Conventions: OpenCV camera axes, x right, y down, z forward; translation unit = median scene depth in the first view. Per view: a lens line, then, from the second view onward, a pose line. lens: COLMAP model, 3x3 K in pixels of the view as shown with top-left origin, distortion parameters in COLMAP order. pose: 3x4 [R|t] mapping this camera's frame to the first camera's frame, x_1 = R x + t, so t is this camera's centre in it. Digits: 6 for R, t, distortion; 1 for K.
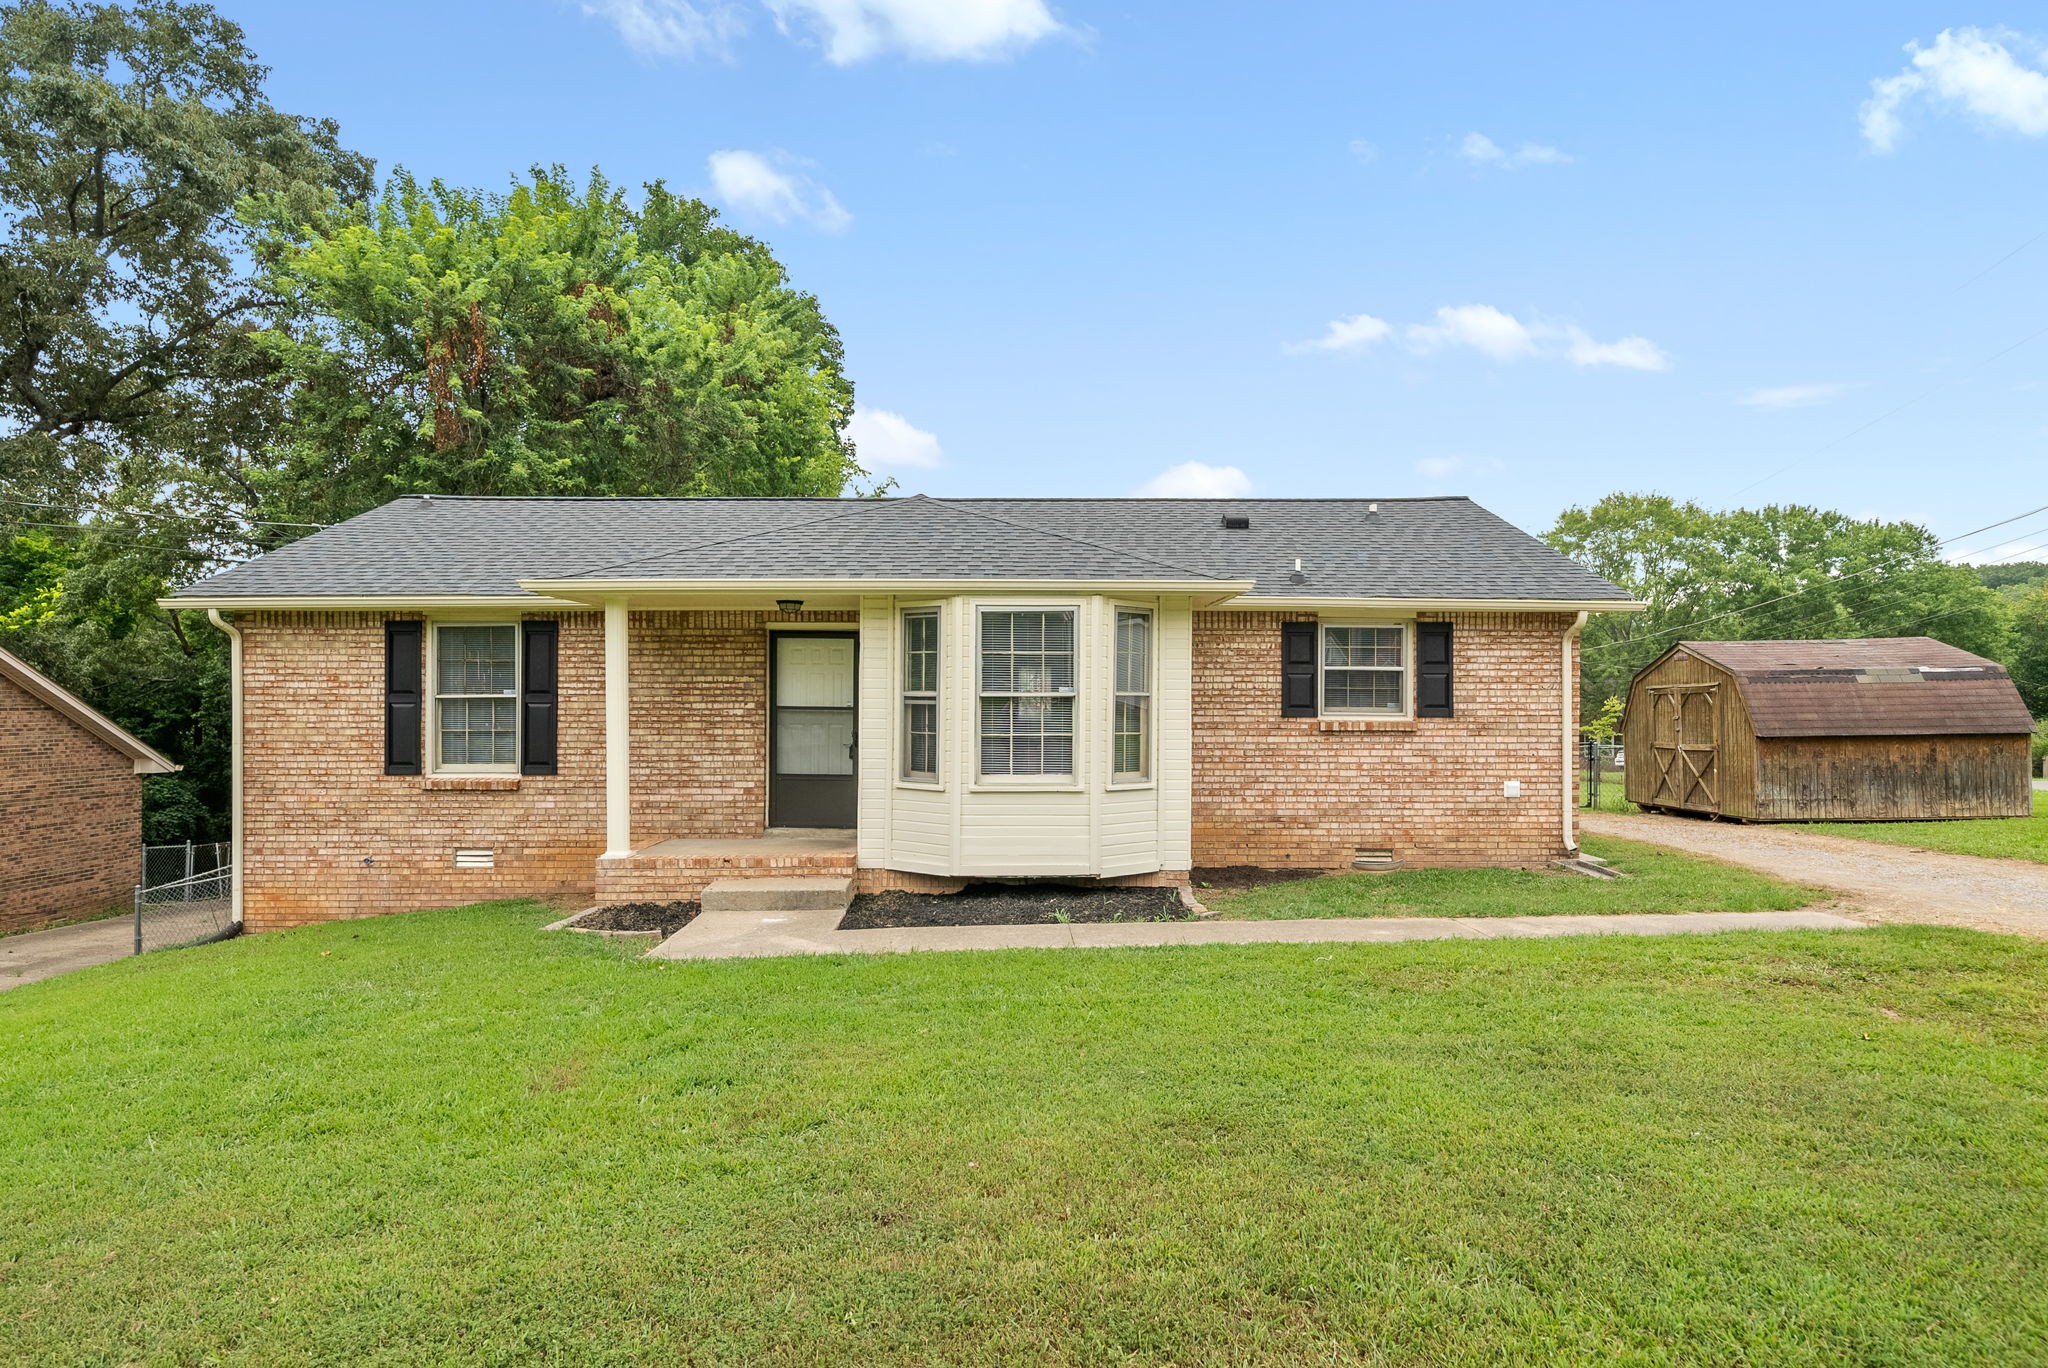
lens RADIAL K [[925.0, 0, 1031.2], [0, 925.0, 695.6], [0, 0, 1]] dist [0.001628, 0.000084]
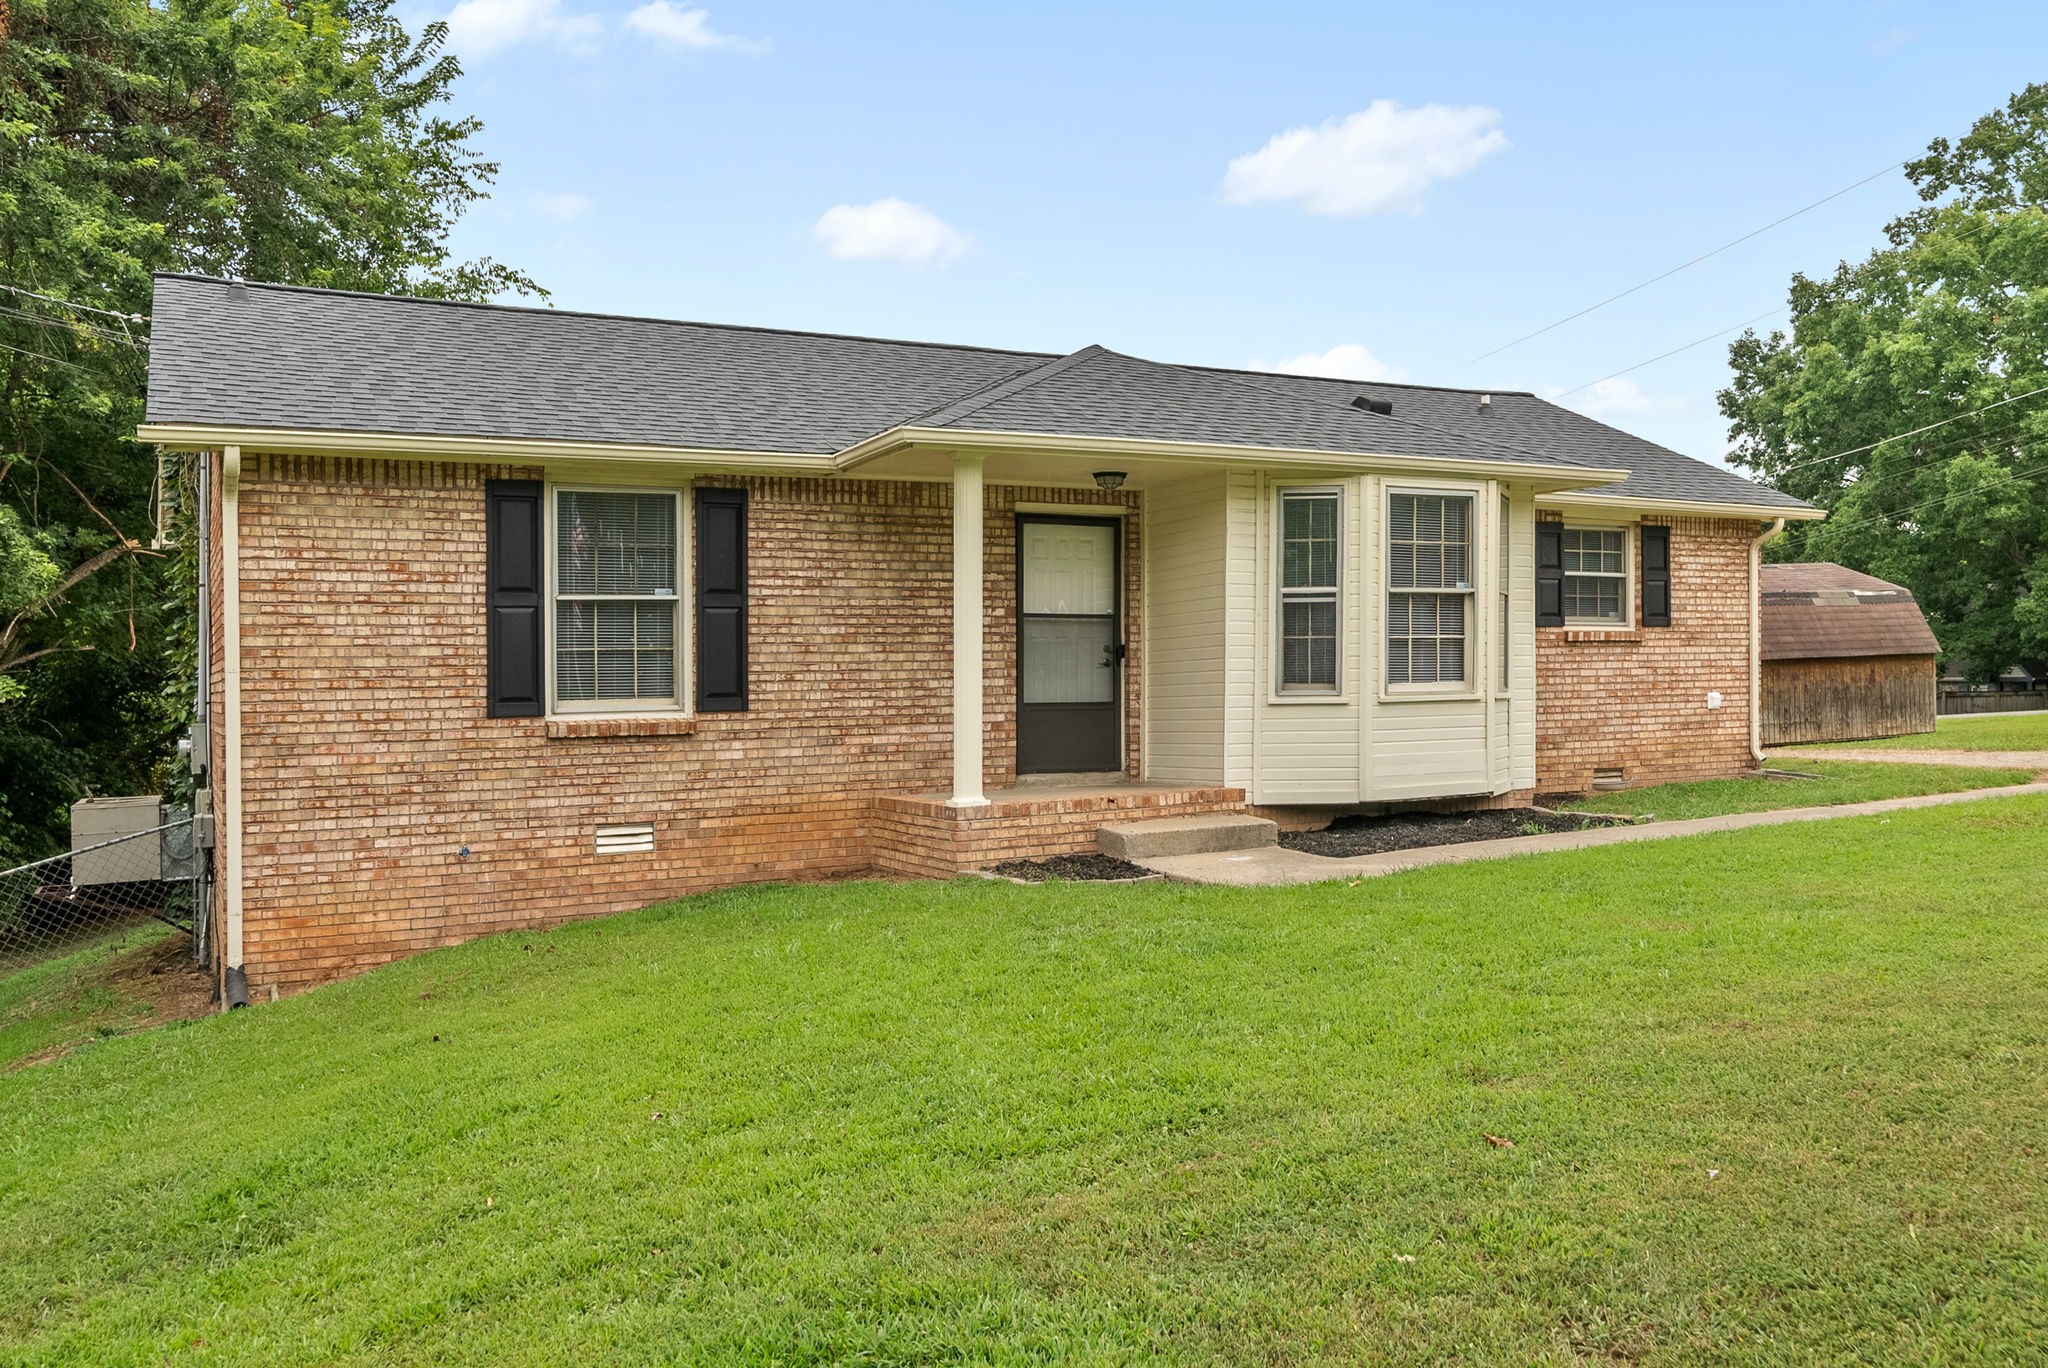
lens RADIAL K [[1387.2, 0, 1020.6], [0, 1387.2, 677.8], [0, 0, 1]] dist [0.004353, -0.001728]
pose [[0.914336, -0.017295, 0.404587, -0.746388], [0.013360, 0.999832, 0.012547, 0.050314], [-0.404736, -0.006067, 0.914414, -0.035331]]
